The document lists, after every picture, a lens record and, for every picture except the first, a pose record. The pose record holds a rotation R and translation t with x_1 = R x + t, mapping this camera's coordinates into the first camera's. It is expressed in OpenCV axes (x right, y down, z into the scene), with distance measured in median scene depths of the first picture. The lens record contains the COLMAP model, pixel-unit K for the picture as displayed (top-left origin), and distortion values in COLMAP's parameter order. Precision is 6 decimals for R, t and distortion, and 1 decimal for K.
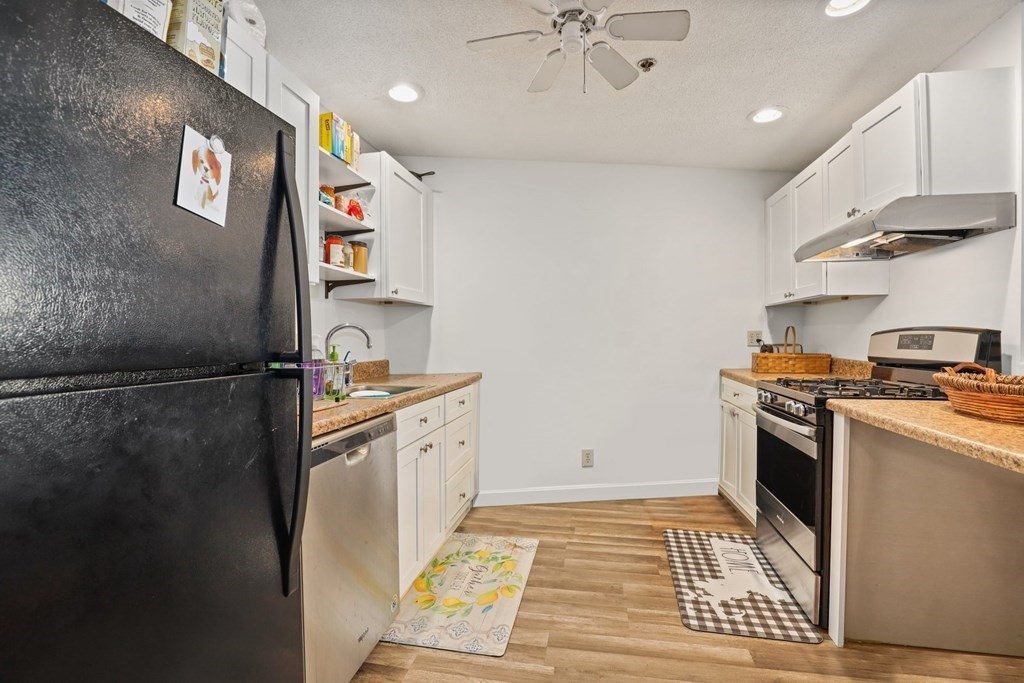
lens RADIAL K [[478.9, 0, 513.0], [0, 478.9, 341.5], [0, 0, 1]] dist [-0.033012, 0.005567]
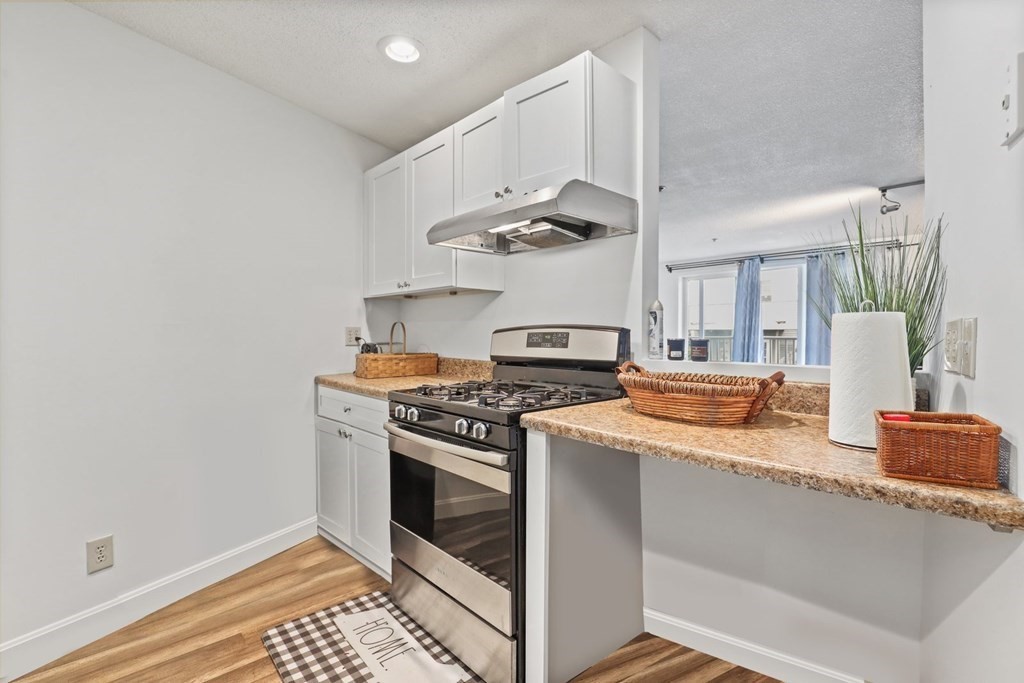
lens RADIAL K [[478.9, 0, 514.9], [0, 478.9, 342.9], [0, 0, 1]] dist [-0.033012, 0.005567]
pose [[0.595337, -0.011774, 0.803390, 0.017441], [0.004584, 0.999926, 0.011258, -0.004520], [-0.803463, -0.003020, 0.595346, 0.415981]]
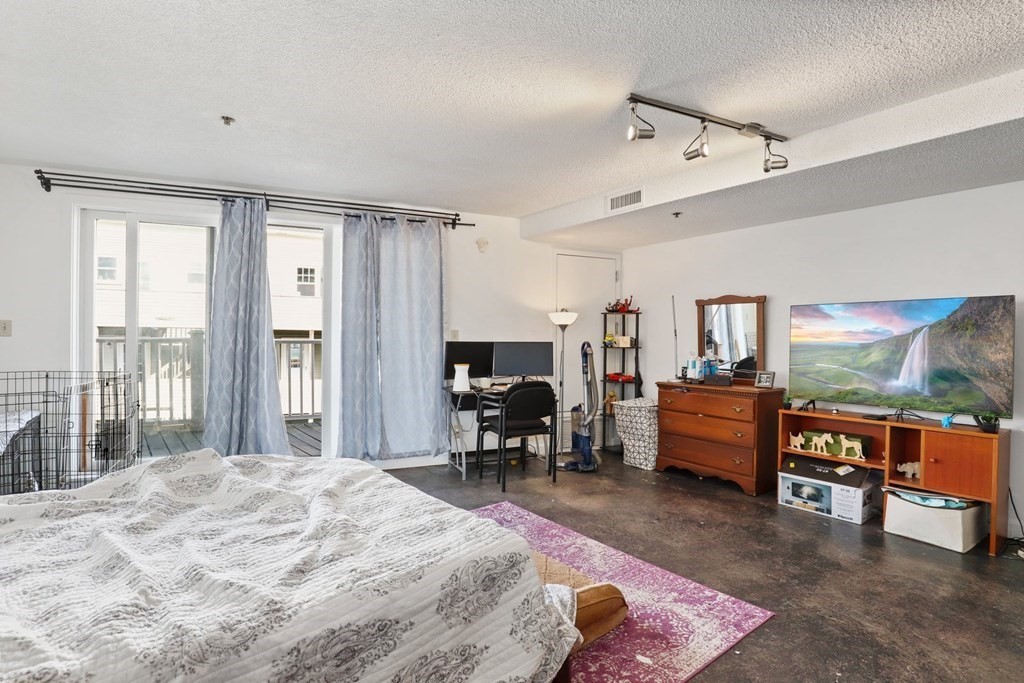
lens RADIAL K [[478.9, 0, 507.5], [0, 478.9, 351.6], [0, 0, 1]] dist [-0.033012, 0.005567]
pose [[-0.537692, -0.029735, 0.842617, 1.609448], [-0.002594, 0.999432, 0.033613, -0.021152], [-0.843137, 0.015888, -0.537464, 1.224971]]
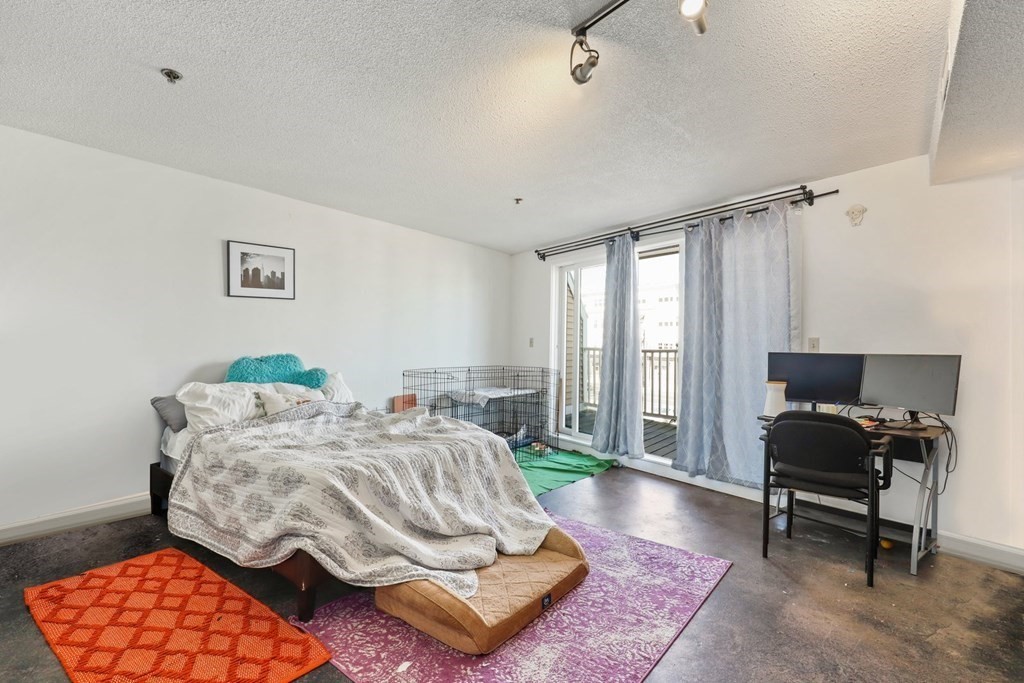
lens RADIAL K [[478.9, 0, 518.3], [0, 478.9, 343.8], [0, 0, 1]] dist [-0.033012, 0.005567]
pose [[0.695354, 0.012422, 0.718560, 1.714768], [-0.007702, 0.999922, -0.009832, -0.000858], [-0.718626, 0.001303, 0.695395, -0.175546]]
